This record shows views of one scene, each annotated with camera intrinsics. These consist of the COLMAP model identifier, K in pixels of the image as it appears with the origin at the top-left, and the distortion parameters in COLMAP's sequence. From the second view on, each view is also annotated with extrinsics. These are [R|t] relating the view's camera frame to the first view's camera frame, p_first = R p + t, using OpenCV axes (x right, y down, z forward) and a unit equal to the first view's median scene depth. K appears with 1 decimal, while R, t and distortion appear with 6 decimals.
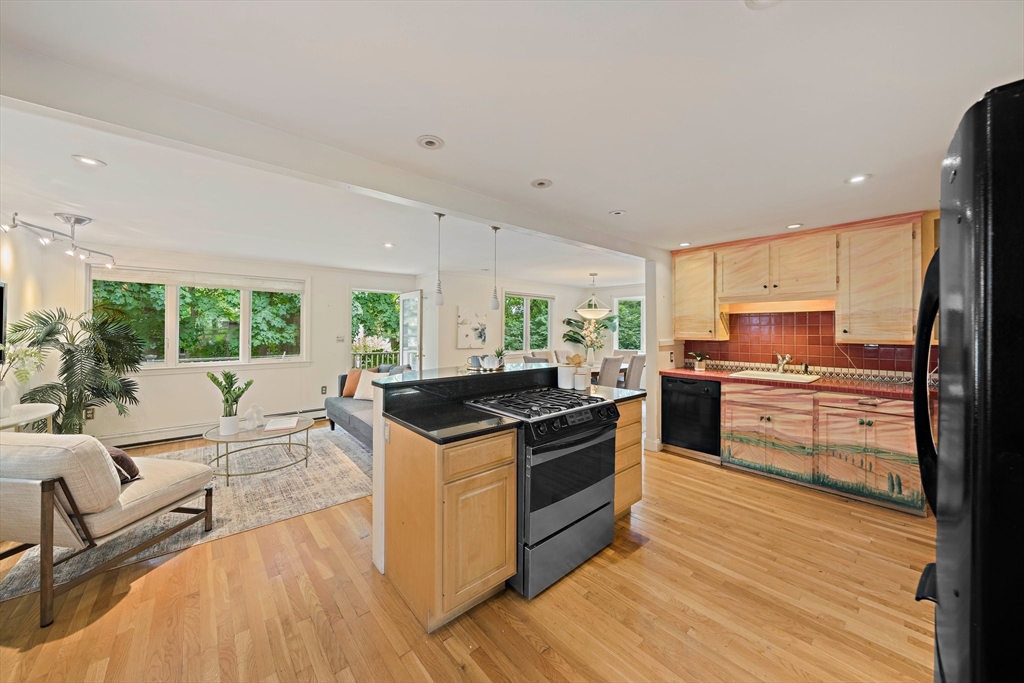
lens RADIAL K [[363.0, 0, 521.0], [0, 363.0, 327.2], [0, 0, 1]] dist [-0.003715, -0.000329]
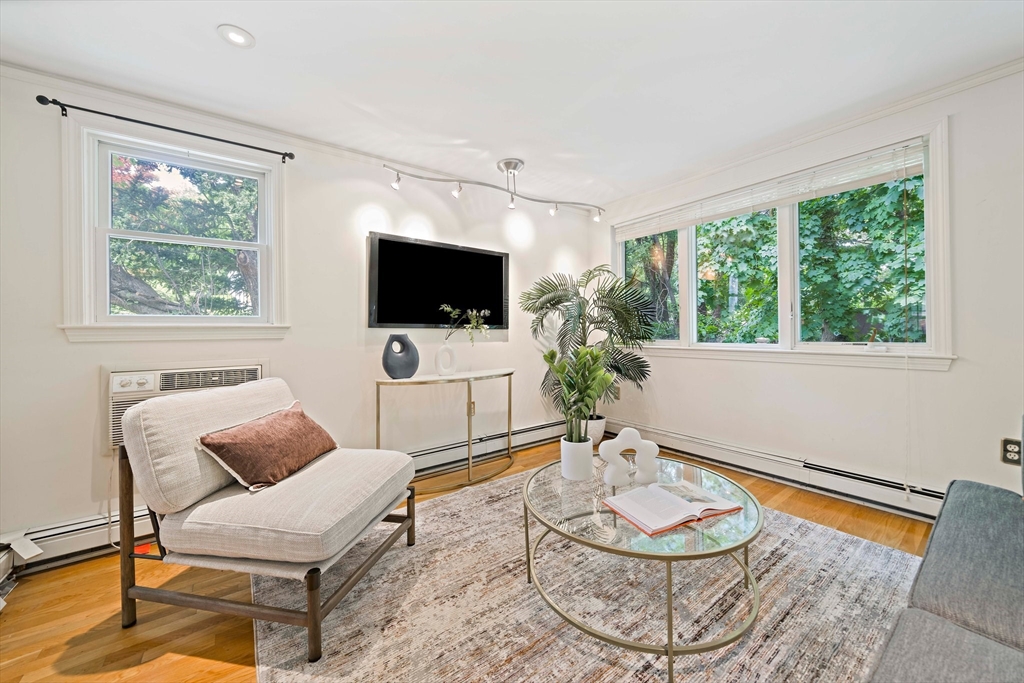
lens RADIAL K [[363.0, 0, 520.3], [0, 363.0, 339.4], [0, 0, 1]] dist [-0.003715, -0.000329]
pose [[-0.100364, 0.020019, -0.994749, -0.216655], [0.021233, 0.999613, 0.017974, 0.068721], [0.994724, -0.019317, -0.100750, 0.683031]]
